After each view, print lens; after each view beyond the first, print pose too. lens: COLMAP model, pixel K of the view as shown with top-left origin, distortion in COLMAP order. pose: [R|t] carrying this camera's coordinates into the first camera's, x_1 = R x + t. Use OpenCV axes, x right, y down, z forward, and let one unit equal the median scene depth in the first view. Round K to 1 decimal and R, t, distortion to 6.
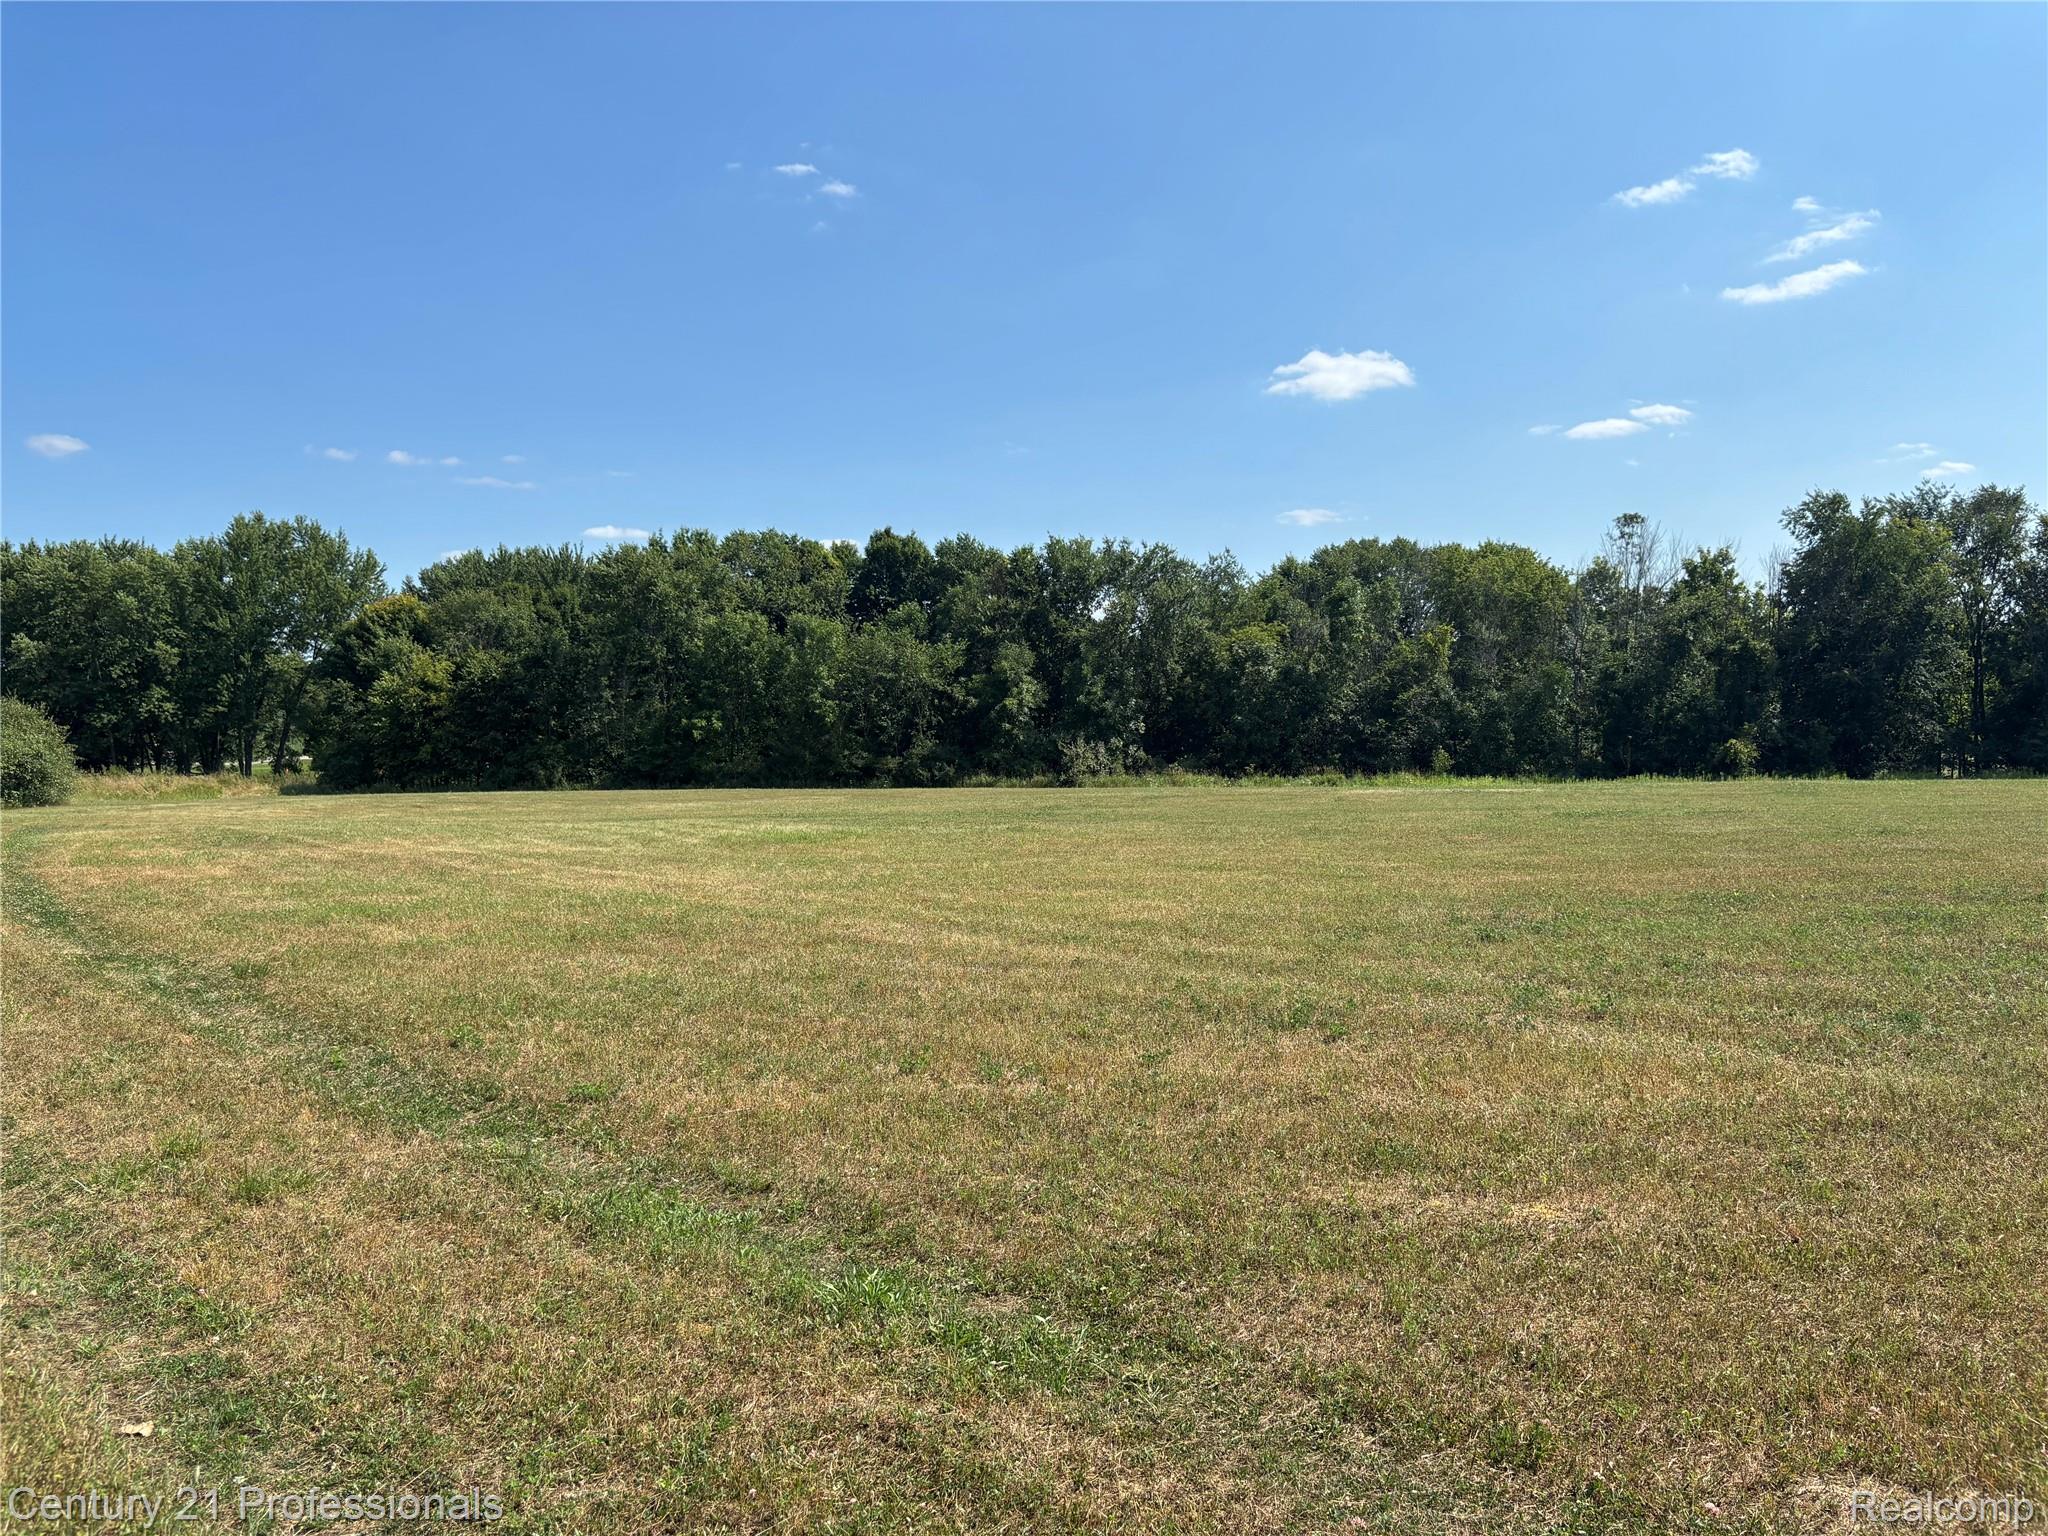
lens RADIAL K [[1559.6, 0, 1024.0], [0, 1559.6, 768.0], [0, 0, 1]] dist [0.002441, 0.000465]
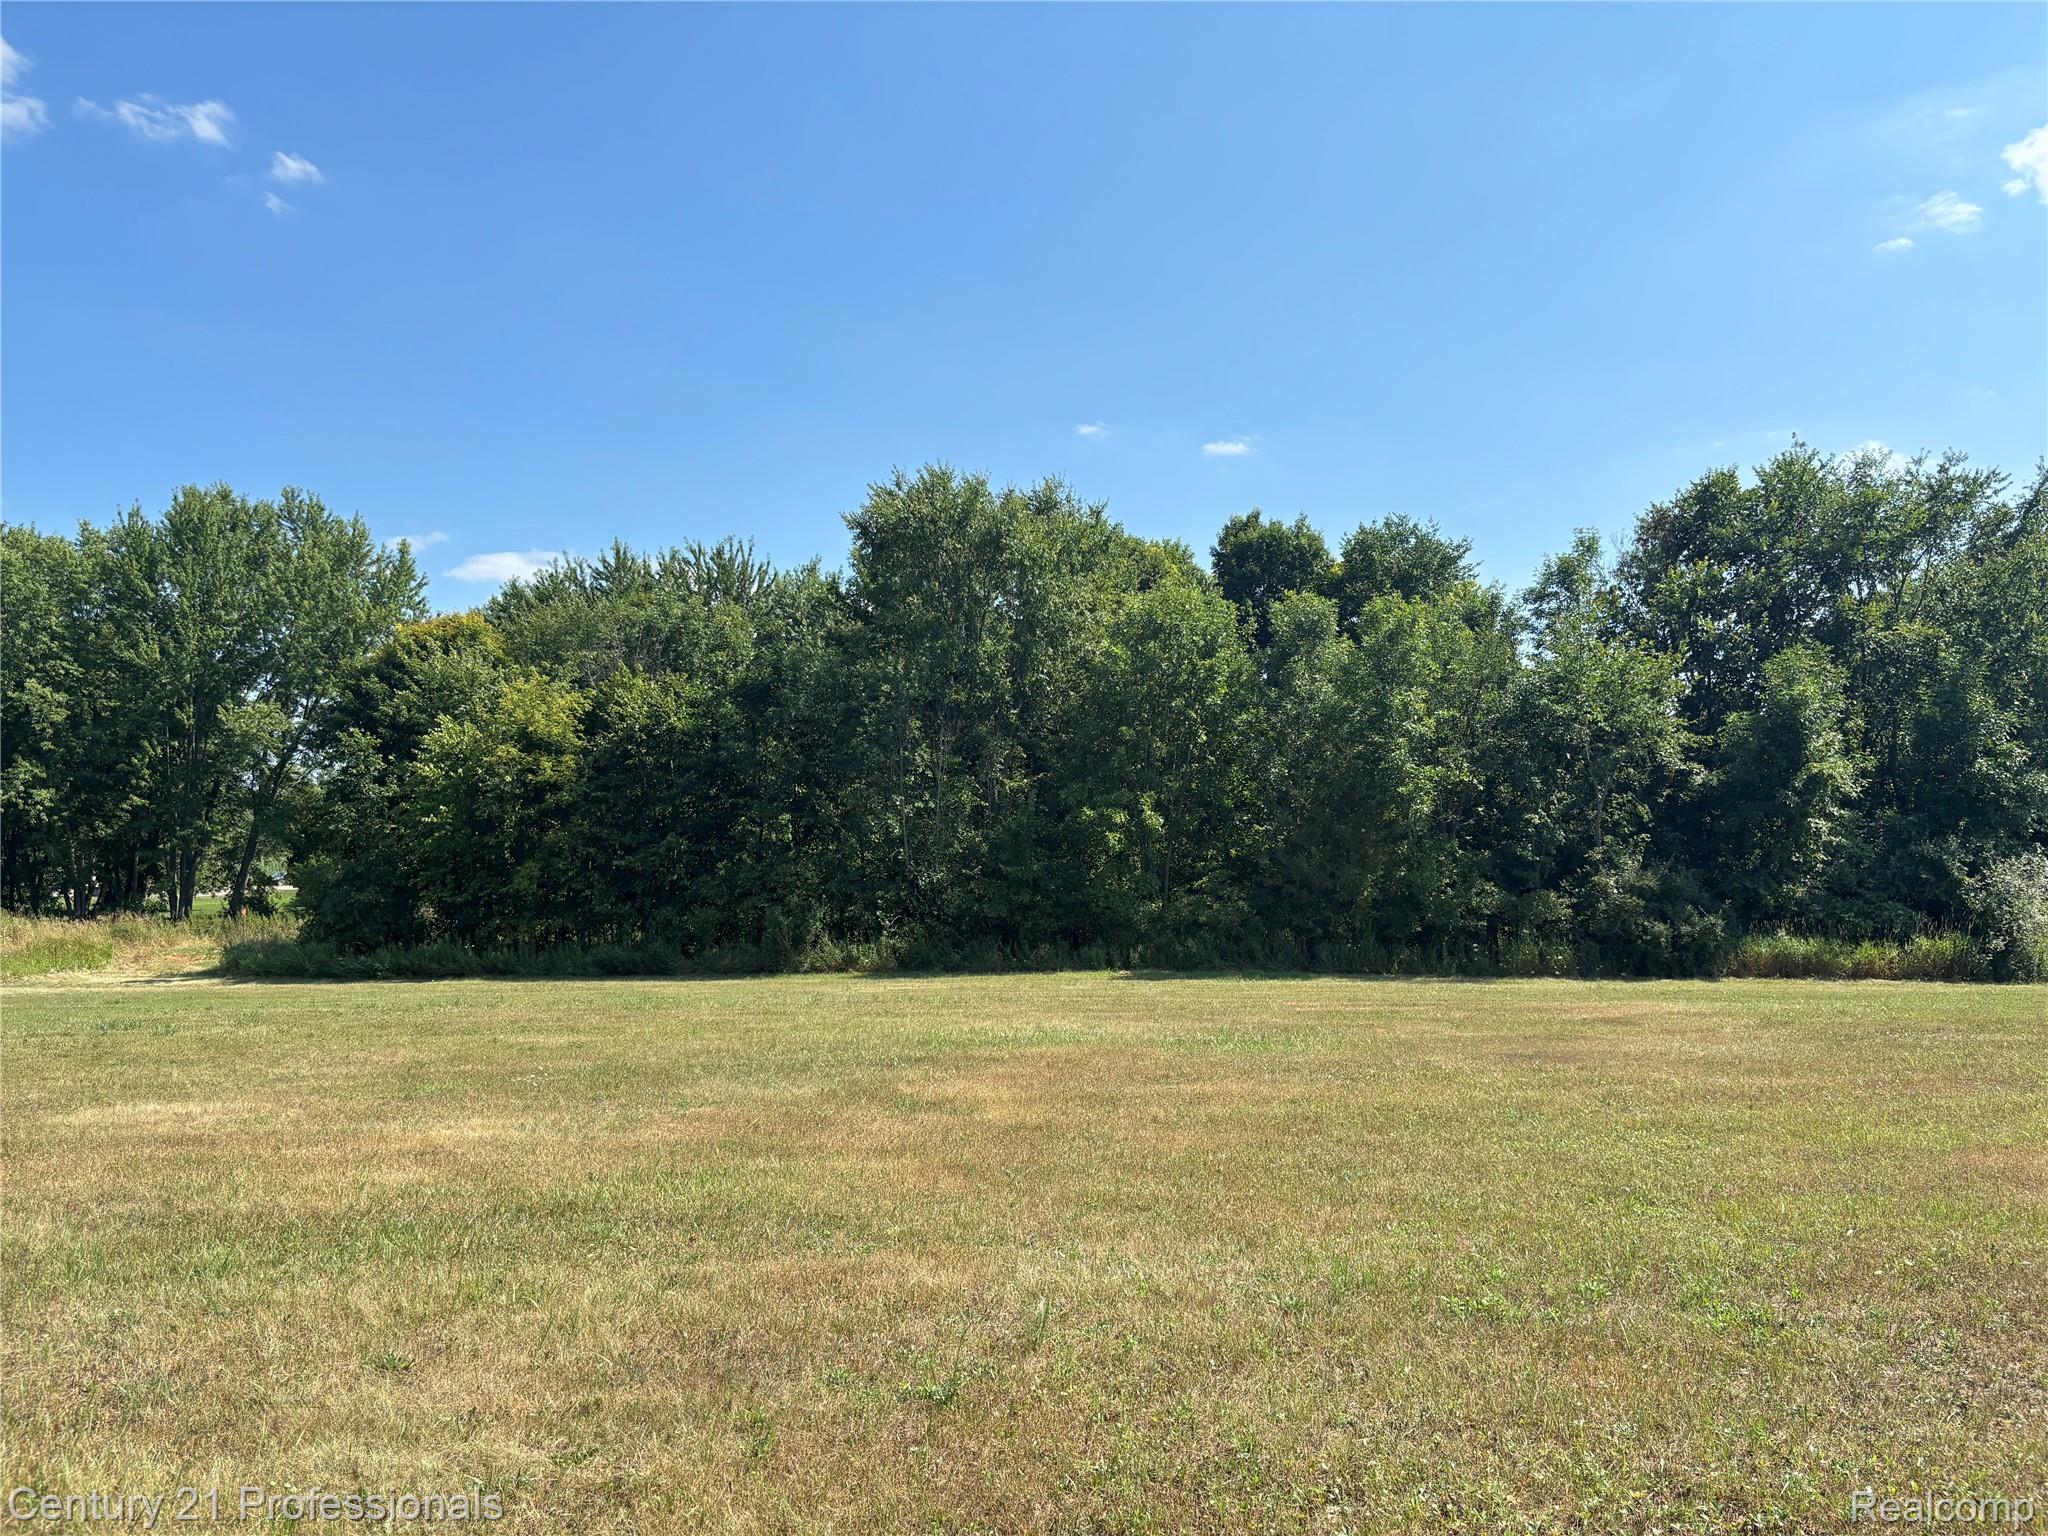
lens RADIAL K [[1633.1, 0, 1024.0], [0, 1633.1, 768.0], [0, 0, 1]] dist [0.103061, -0.167501]
pose [[0.999843, 0.003697, -0.017357, -0.214257], [-0.005086, 0.996728, -0.080669, -0.003378], [0.017002, 0.080745, 0.996590, 0.475820]]
